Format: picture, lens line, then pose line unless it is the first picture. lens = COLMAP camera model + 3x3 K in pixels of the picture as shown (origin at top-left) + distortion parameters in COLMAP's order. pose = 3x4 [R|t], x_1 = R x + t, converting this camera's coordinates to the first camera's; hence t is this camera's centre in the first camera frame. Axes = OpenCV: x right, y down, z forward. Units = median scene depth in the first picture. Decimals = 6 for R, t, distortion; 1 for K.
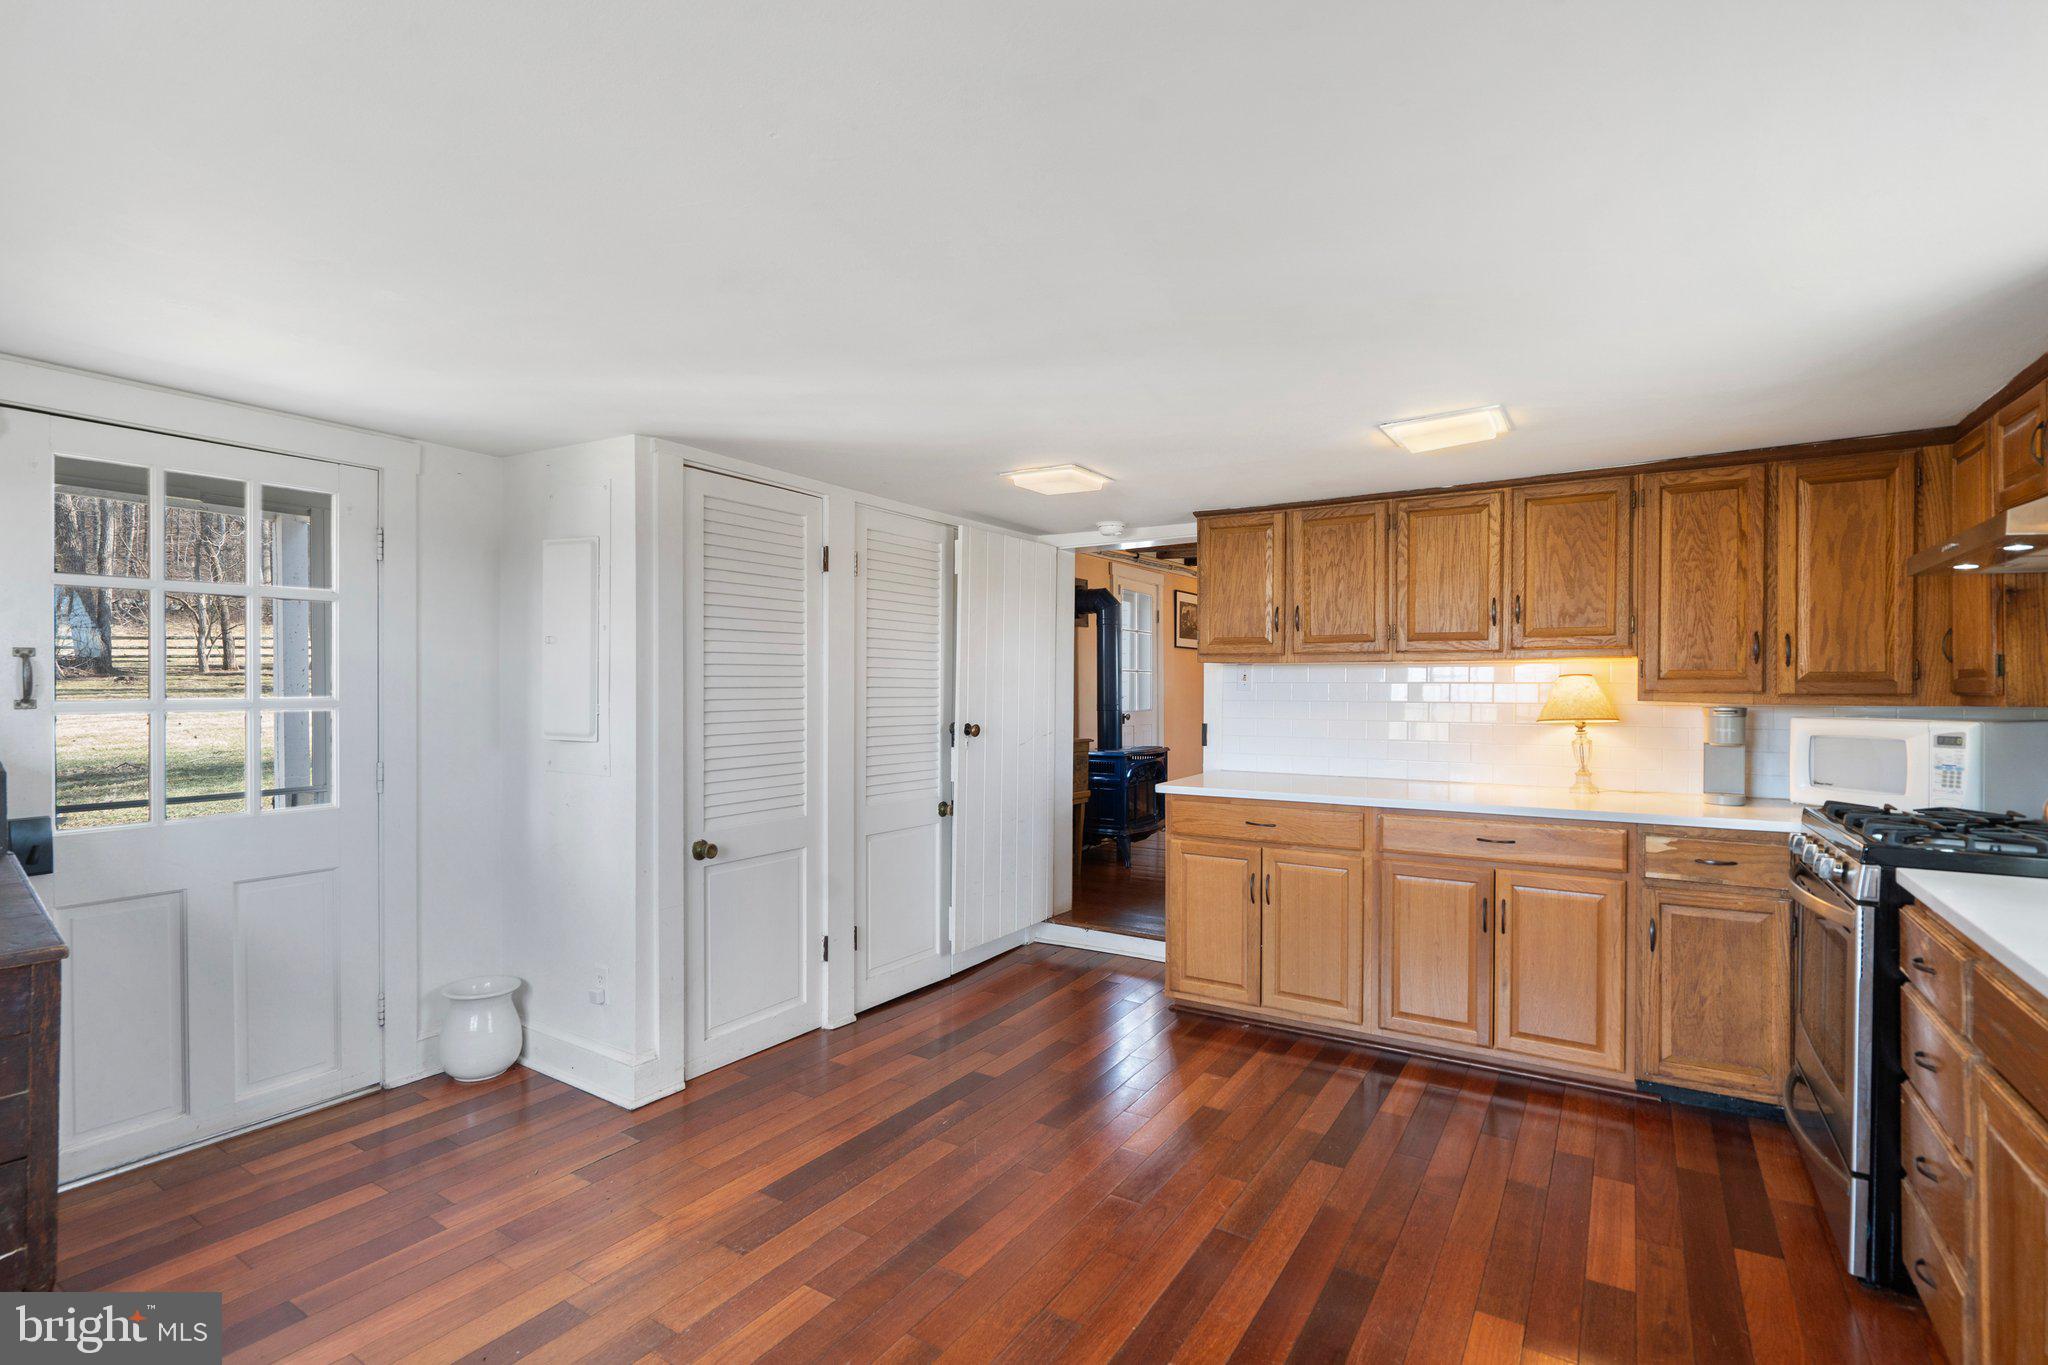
lens RADIAL K [[971.8, 0, 1022.6], [0, 971.8, 694.4], [0, 0, 1]] dist [-0.006482, 0.000560]
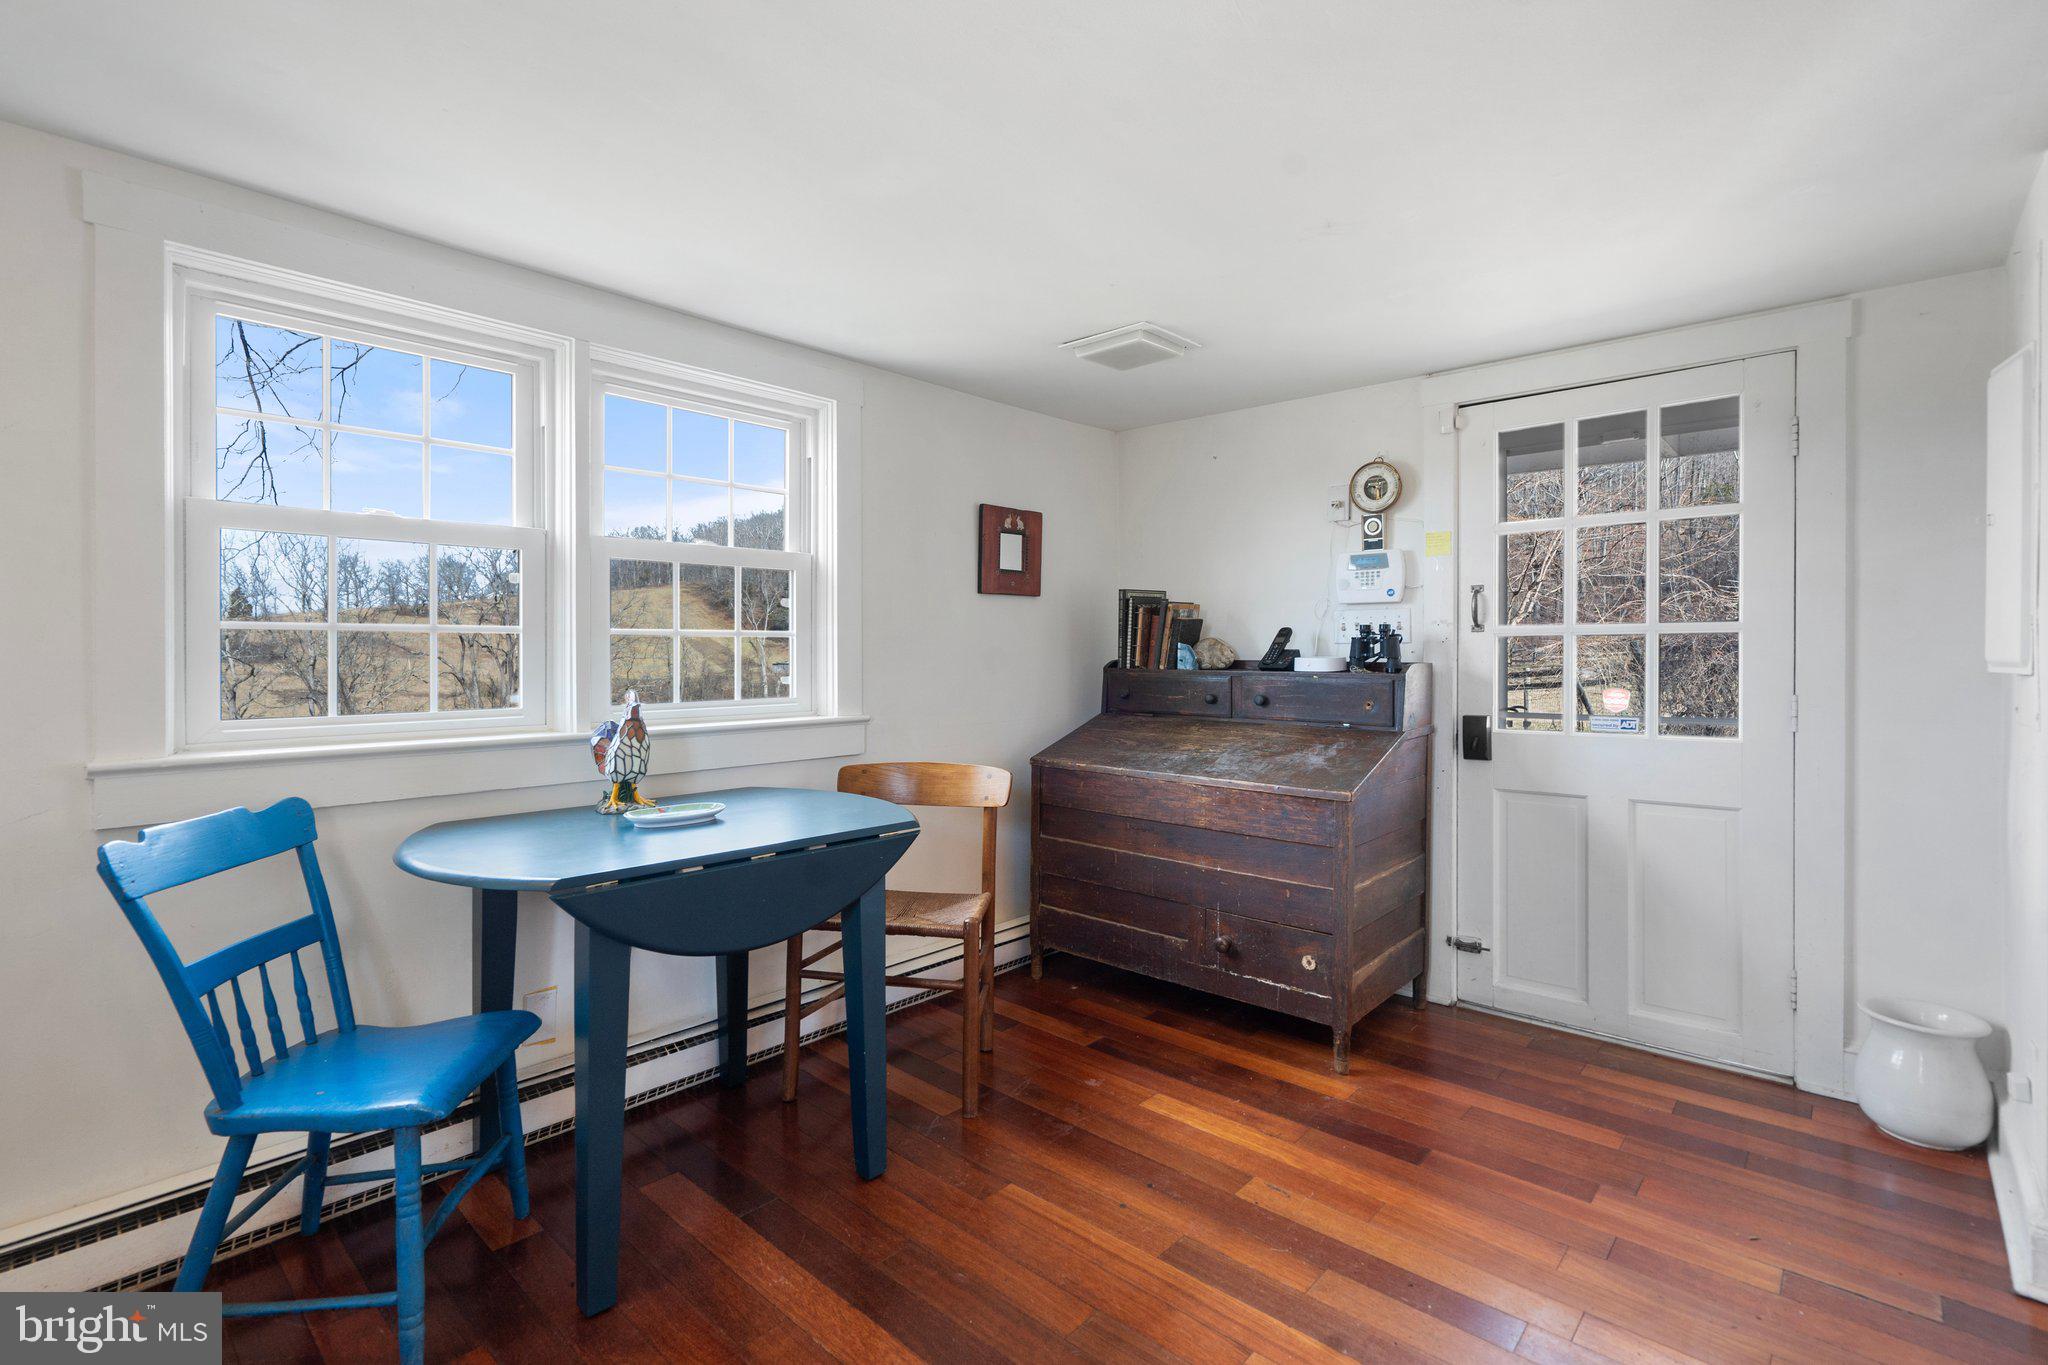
lens RADIAL K [[971.8, 0, 1019.9], [0, 971.8, 669.0], [0, 0, 1]] dist [-0.006482, 0.000560]
pose [[-0.175774, 0.016233, -0.984297, 0.314749], [-0.010319, 0.999779, 0.018331, 0.040568], [0.984377, 0.013379, -0.175567, 0.535662]]
